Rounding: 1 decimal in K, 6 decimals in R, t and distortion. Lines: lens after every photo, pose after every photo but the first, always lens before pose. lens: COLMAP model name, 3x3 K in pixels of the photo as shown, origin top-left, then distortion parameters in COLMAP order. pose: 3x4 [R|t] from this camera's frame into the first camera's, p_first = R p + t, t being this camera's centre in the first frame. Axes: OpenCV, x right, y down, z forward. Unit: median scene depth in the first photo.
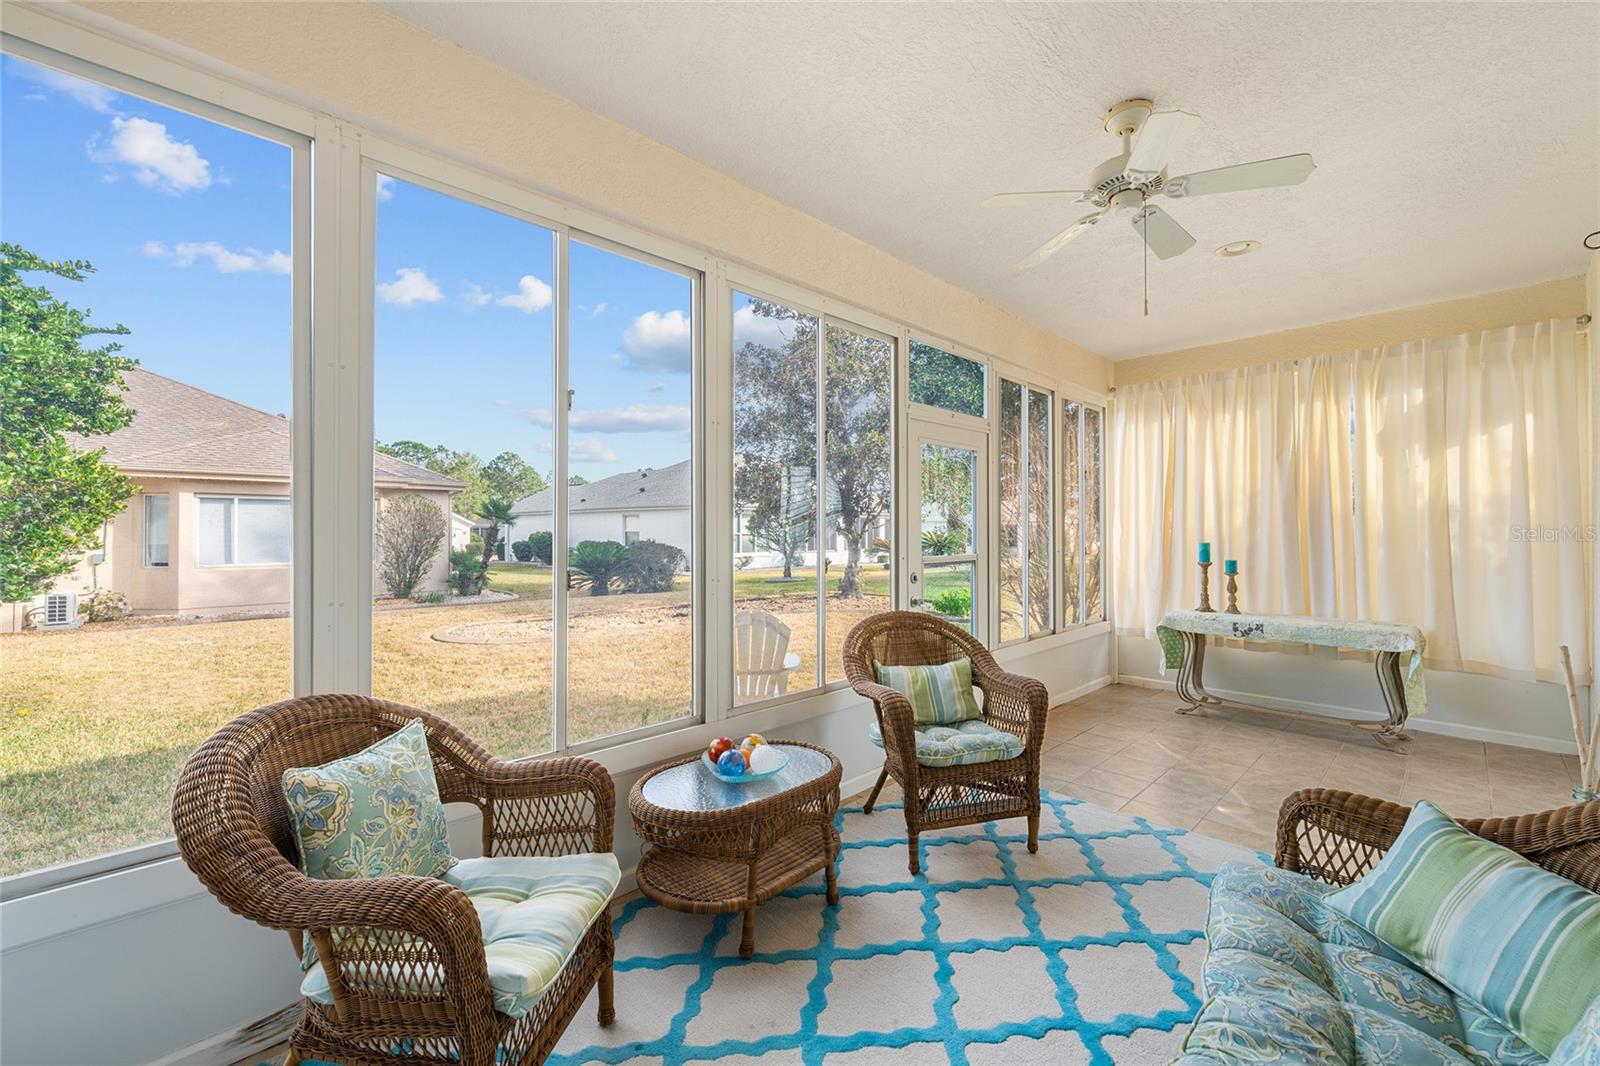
lens RADIAL K [[630.9, 0, 801.3], [0, 630.9, 529.4], [0, 0, 1]] dist [-0.002791, 0.000266]
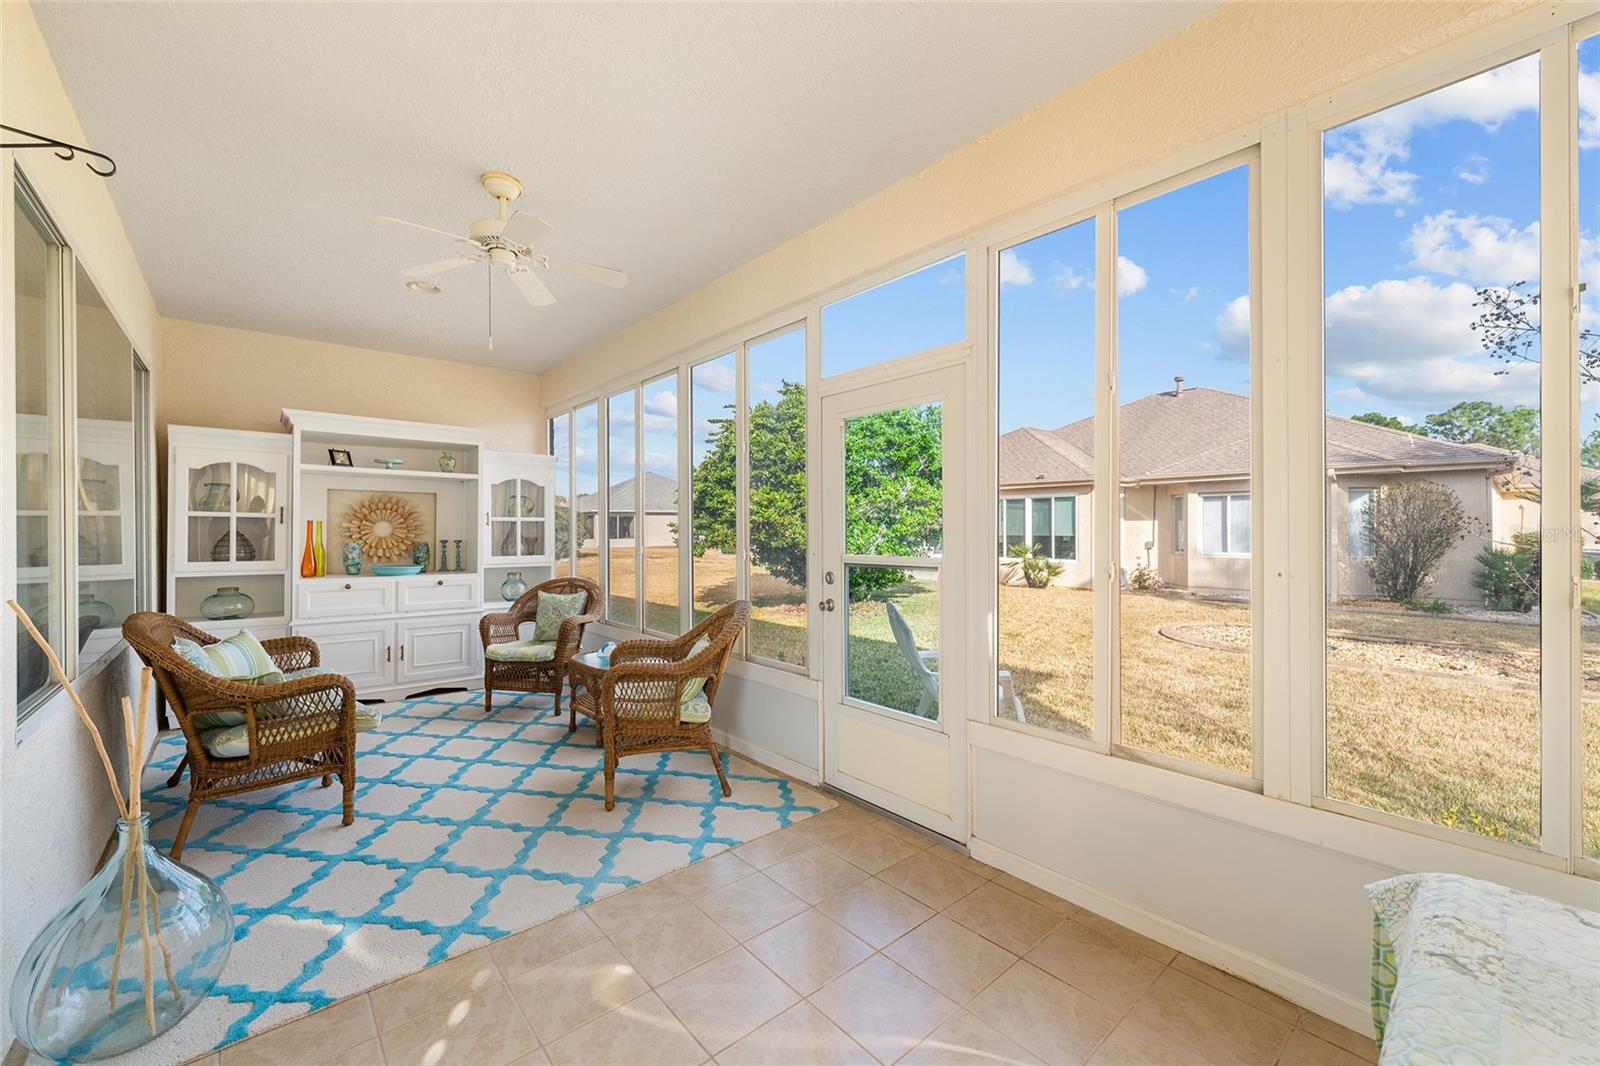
lens RADIAL K [[630.9, 0, 800.3], [0, 630.9, 531.7], [0, 0, 1]] dist [-0.002791, 0.000266]
pose [[-0.043312, 0.007154, -0.999036, 1.757439], [0.007883, 0.999946, 0.006819, 0.012895], [0.999030, -0.007580, -0.043366, 1.662564]]
